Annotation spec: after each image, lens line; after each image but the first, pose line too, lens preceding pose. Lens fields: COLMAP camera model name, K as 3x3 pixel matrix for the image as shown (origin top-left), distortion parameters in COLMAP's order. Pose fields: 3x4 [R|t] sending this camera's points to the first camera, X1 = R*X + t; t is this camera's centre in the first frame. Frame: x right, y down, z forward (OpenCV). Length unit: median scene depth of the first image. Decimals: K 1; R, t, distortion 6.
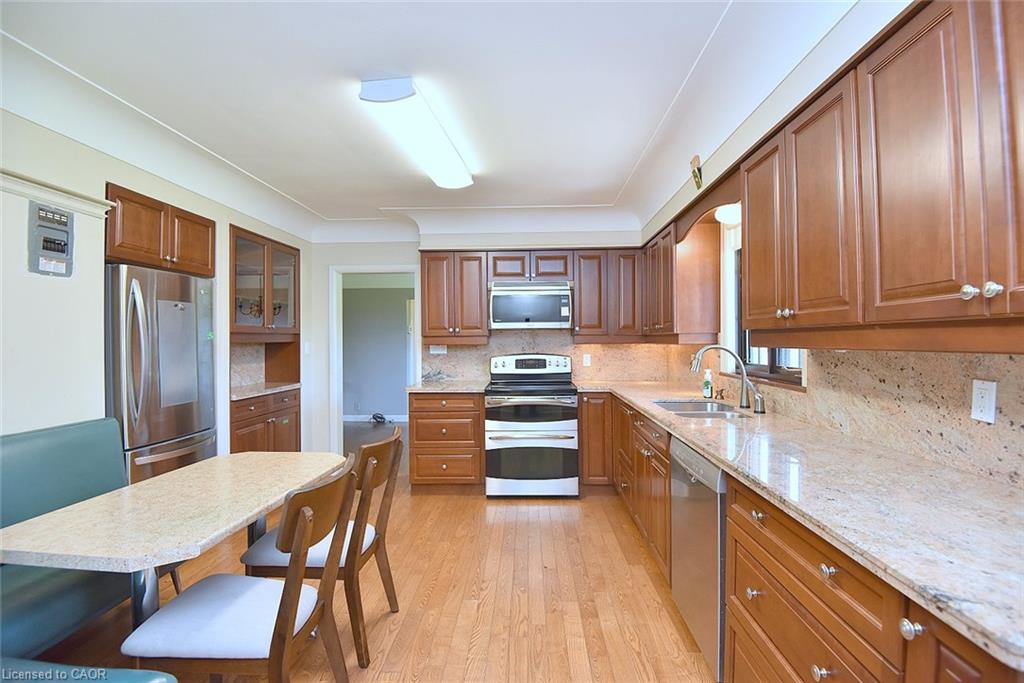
lens RADIAL K [[484.8, 0, 514.2], [0, 484.8, 338.7], [0, 0, 1]] dist [-0.017504, -0.016820]
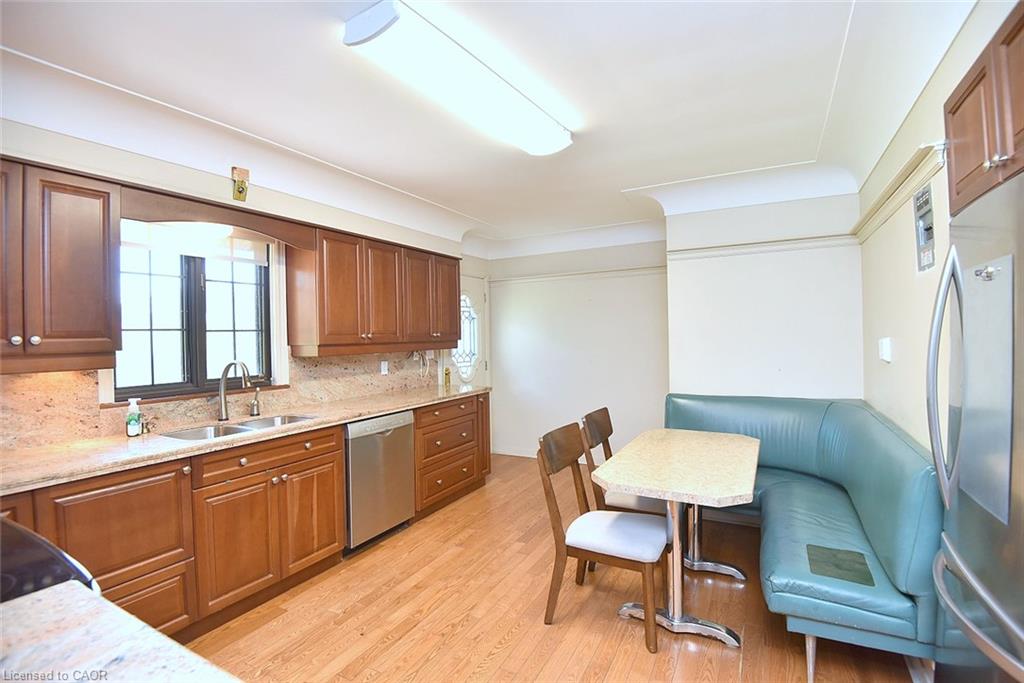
lens RADIAL K [[473.5, 0, 515.6], [0, 473.5, 337.1], [0, 0, 1]] dist [-0.021873, -0.015302]
pose [[-0.898064, 0.024773, 0.439167, -0.447736], [0.025375, 0.999668, -0.004501, -0.013412], [-0.439132, 0.007102, -0.898394, 1.352473]]
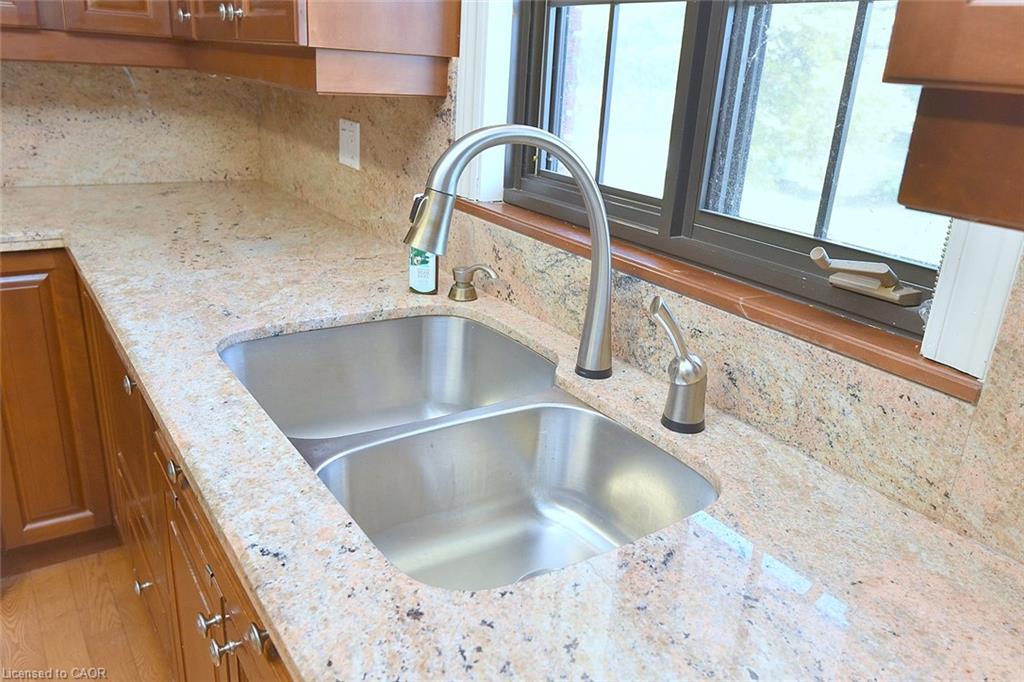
lens RADIAL K [[762.8, 0, 523.8], [0, 762.8, 338.4], [0, 0, 1]] dist [-0.000744, -0.003770]
pose [[0.793752, -0.150427, 0.589347, 0.168063], [-0.072165, 0.938800, 0.336818, -0.010959], [-0.603945, -0.309880, 0.734319, 0.595700]]
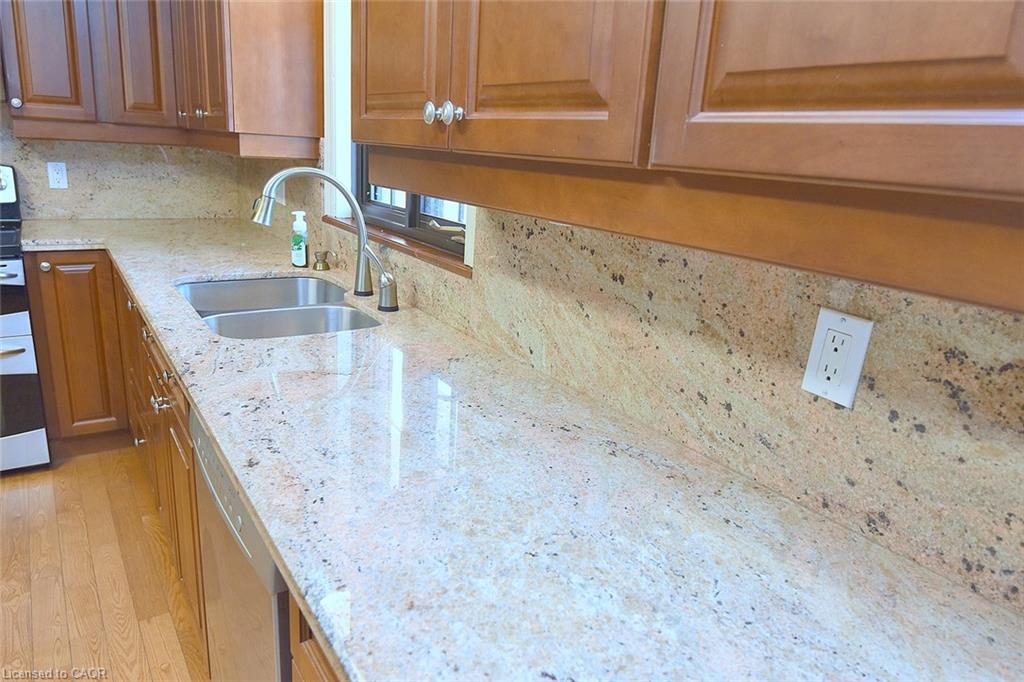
lens RADIAL K [[687.9, 0, 512.0], [0, 687.9, 341.0], [0, 0, 1]] dist [0.002946, -0.001542]
pose [[0.809055, -0.106126, 0.578072, 0.144305], [-0.068253, 0.959942, 0.271758, -0.017224], [-0.583756, -0.259322, 0.769403, 0.267897]]
